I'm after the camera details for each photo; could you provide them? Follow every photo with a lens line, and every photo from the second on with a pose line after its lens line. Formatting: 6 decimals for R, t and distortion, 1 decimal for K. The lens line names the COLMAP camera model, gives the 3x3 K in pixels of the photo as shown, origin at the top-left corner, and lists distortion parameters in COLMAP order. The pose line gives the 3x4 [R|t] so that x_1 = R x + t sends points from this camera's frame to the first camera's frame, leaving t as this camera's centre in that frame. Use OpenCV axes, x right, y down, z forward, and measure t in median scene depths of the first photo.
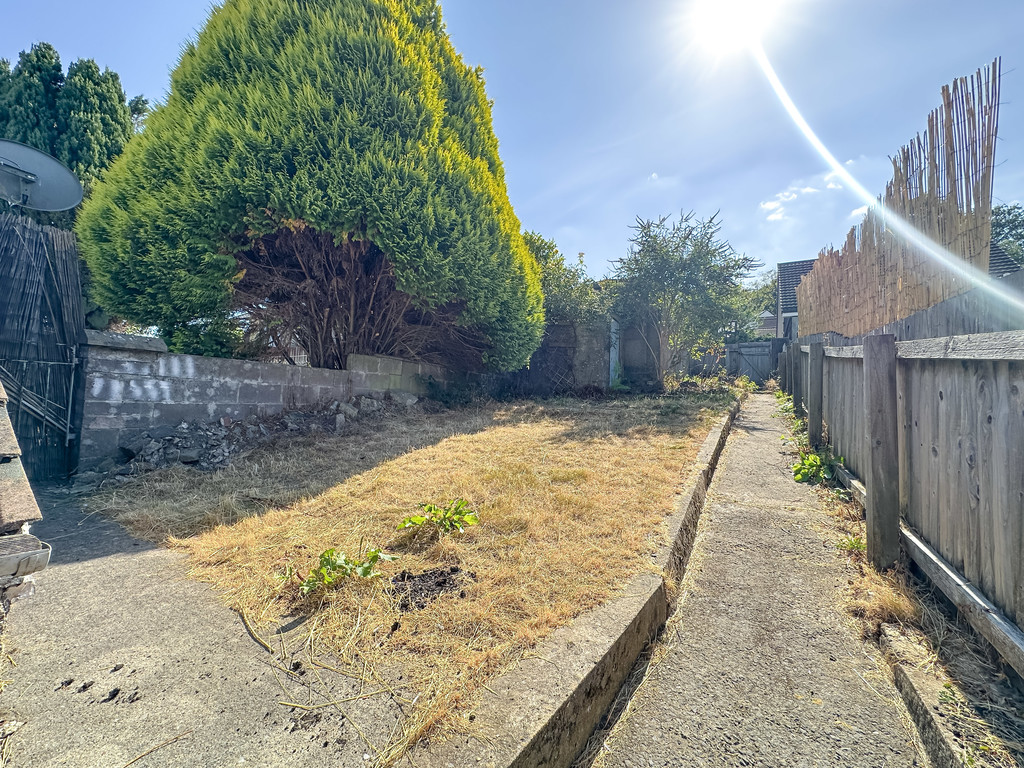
lens RADIAL K [[411.0, 0, 514.0], [0, 411.0, 384.8], [0, 0, 1]] dist [0.001783, 0.000164]
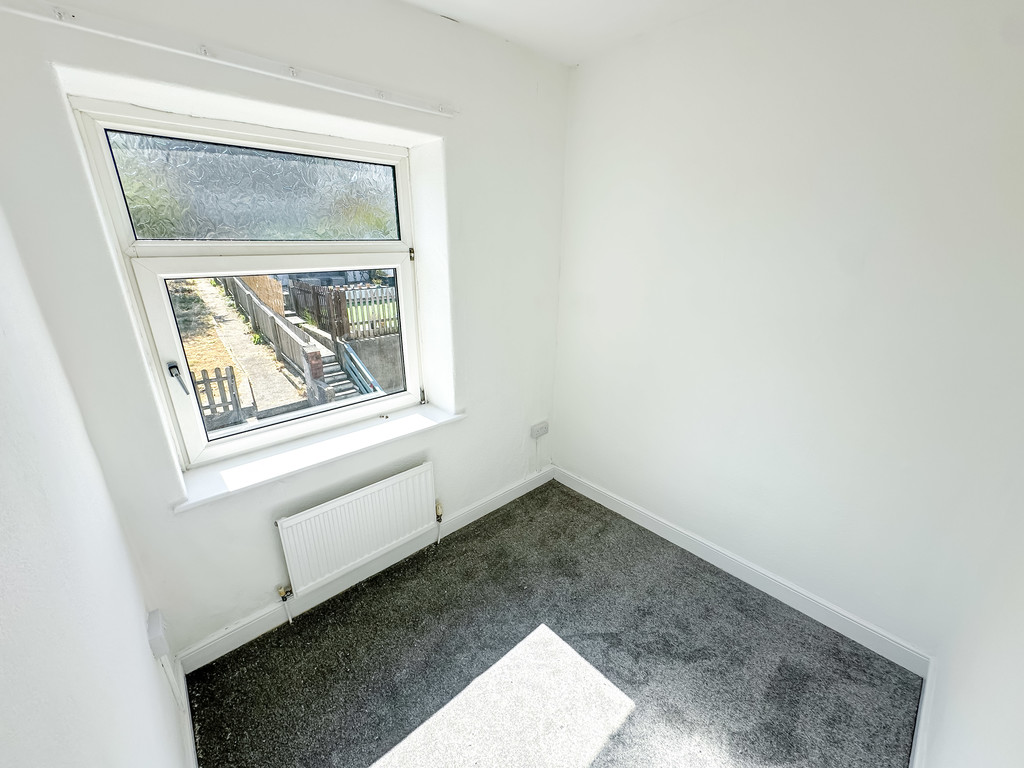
lens RADIAL K [[411.0, 0, 511.0], [0, 411.0, 384.7], [0, 0, 1]] dist [0.001783, 0.000164]
pose [[0.309713, -0.352965, 0.882889, -2.542421], [-0.047433, 0.921654, 0.385102, -1.244528], [-0.949646, -0.161150, 0.268706, -2.829953]]
